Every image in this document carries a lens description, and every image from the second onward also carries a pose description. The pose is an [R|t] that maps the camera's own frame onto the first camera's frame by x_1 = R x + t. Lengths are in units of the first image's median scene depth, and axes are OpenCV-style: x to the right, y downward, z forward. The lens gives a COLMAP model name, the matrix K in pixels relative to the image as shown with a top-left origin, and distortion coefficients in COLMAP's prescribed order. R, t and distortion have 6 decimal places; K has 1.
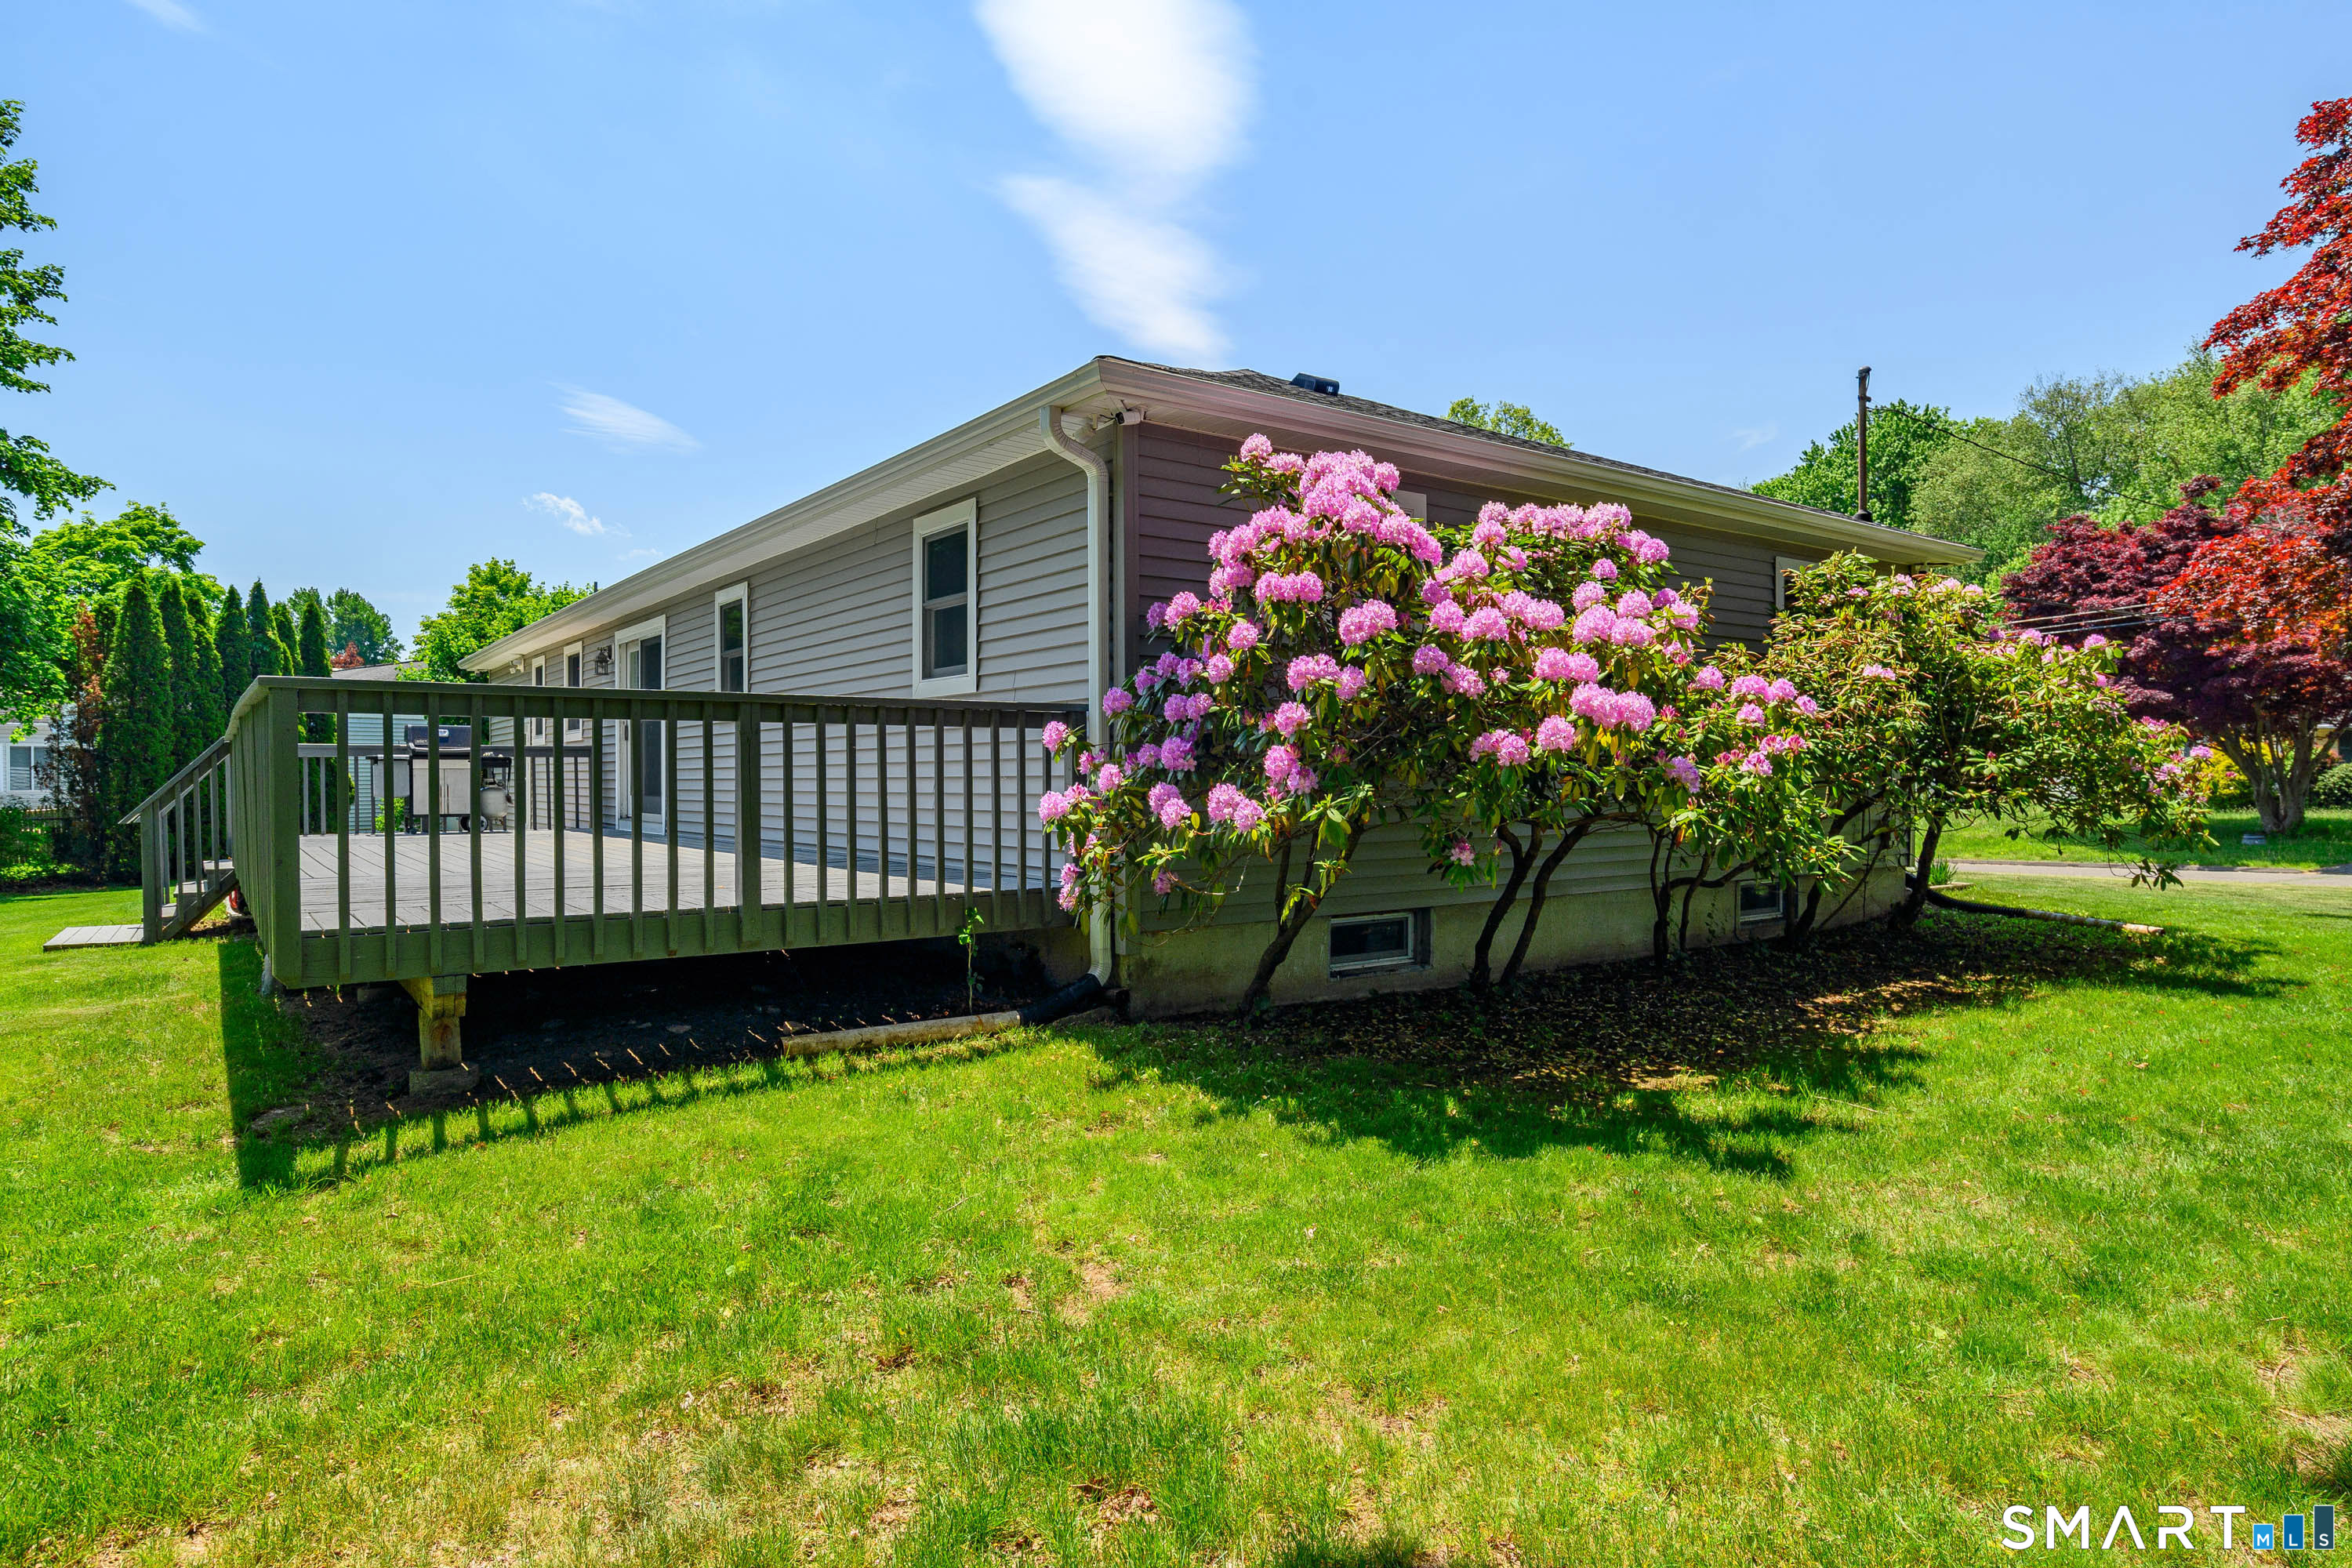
lens RADIAL K [[1387.6, 0, 1172.4], [0, 1387.6, 811.6], [0, 0, 1]] dist [0.048781, 0.001602]
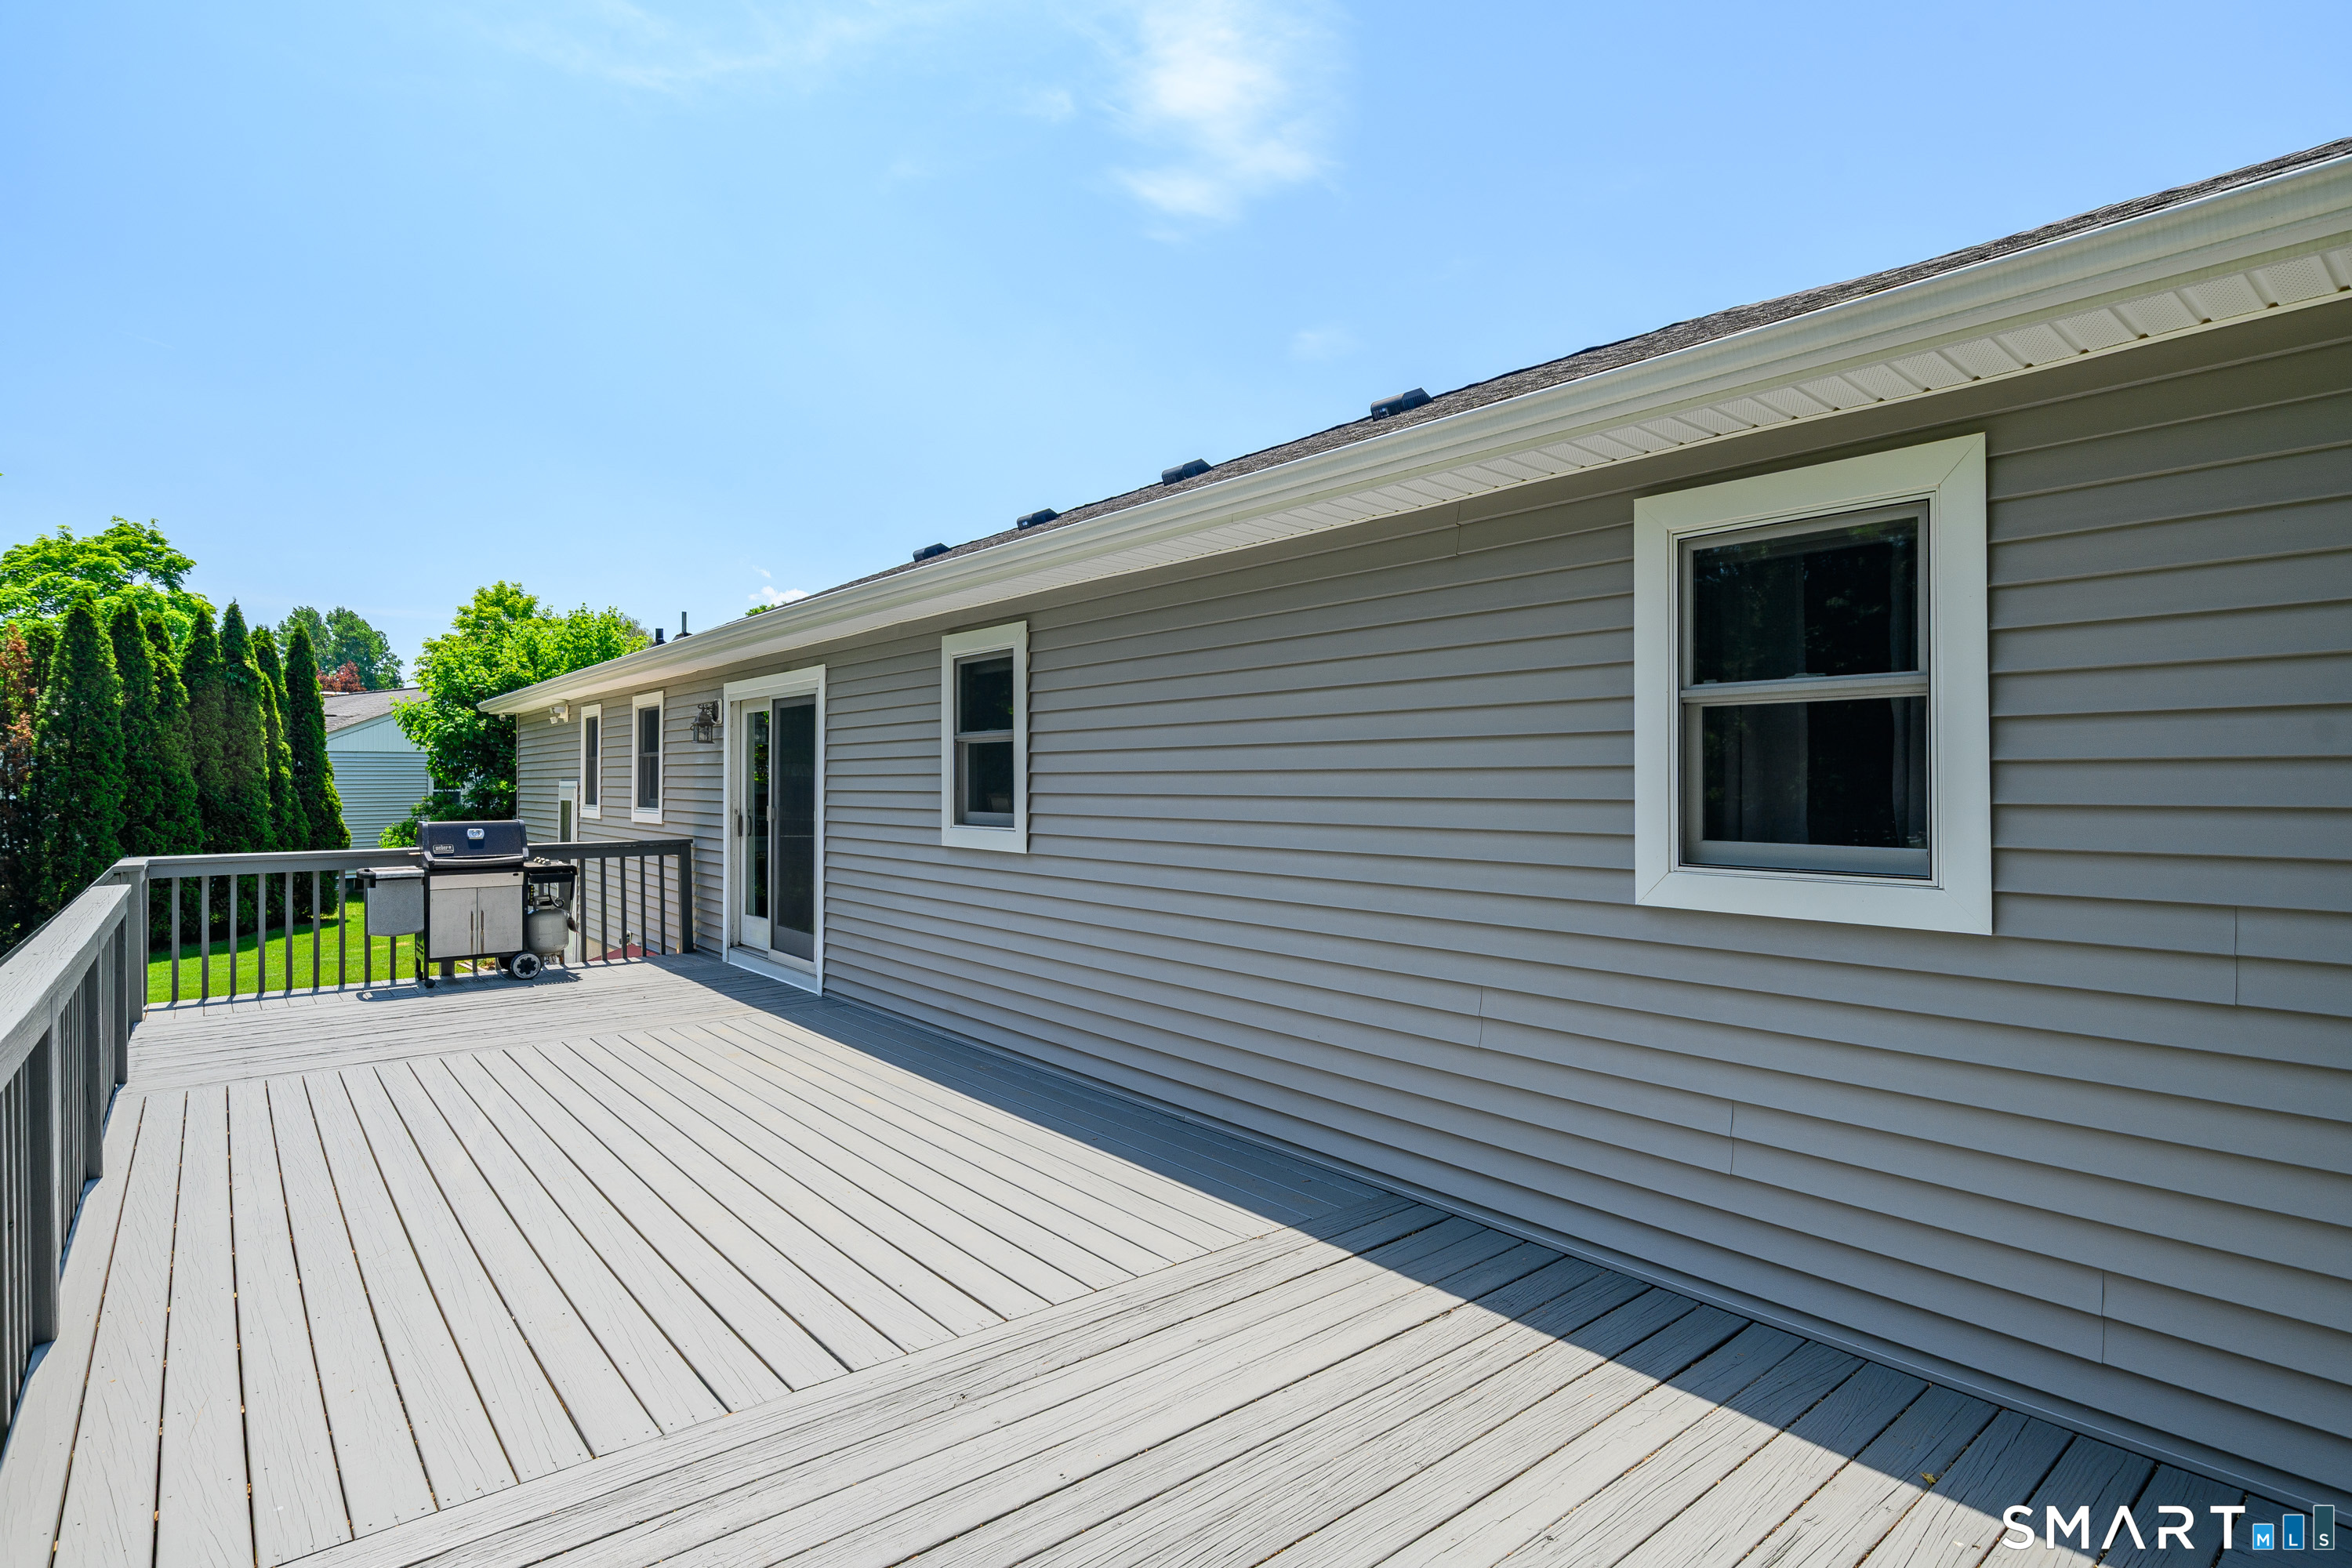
lens RADIAL K [[1154.6, 0, 1176.0], [0, 1154.6, 784.0], [0, 0, 1]] dist [0.015874, -0.001002]
pose [[0.995968, 0.002978, 0.089654, -0.131861], [-0.001714, 0.999898, -0.014174, -0.041250], [-0.089687, 0.013963, 0.995872, 0.233478]]
